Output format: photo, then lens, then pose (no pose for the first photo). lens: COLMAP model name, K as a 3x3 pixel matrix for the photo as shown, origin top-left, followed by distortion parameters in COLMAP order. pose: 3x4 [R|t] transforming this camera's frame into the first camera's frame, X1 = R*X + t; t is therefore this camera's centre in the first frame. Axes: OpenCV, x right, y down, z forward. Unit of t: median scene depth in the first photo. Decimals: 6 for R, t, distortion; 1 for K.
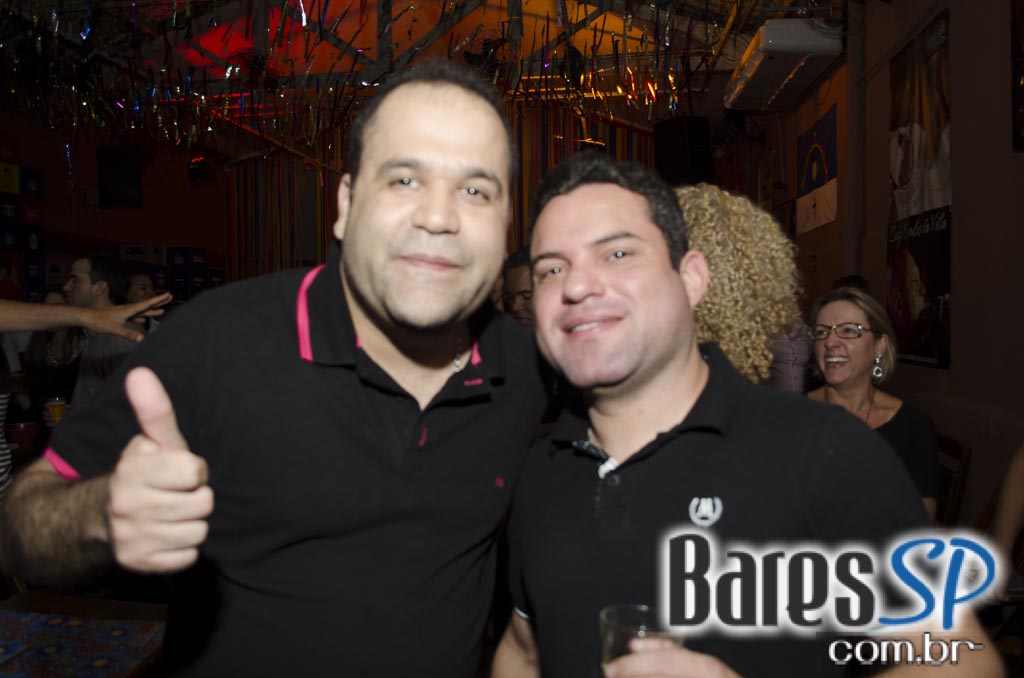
lens RADIAL K [[829.0, 0, 511.3], [0, 829.0, 339.1], [0, 0, 1]] dist [-0.052913, 0.002607]
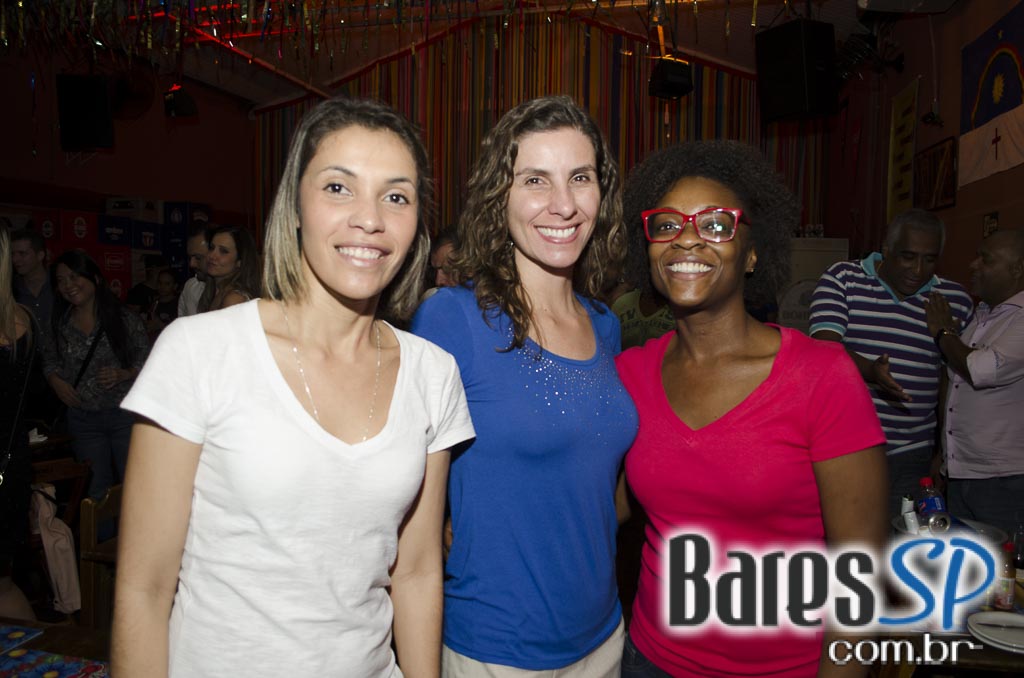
lens RADIAL K [[829.0, 0, 513.1], [0, 829.0, 340.9], [0, 0, 1]] dist [-0.052913, 0.002607]
pose [[0.995632, 0.028120, -0.089025, 0.025545], [-0.025277, 0.999139, 0.032904, -0.005558], [0.089874, -0.030510, 0.995486, 0.216453]]
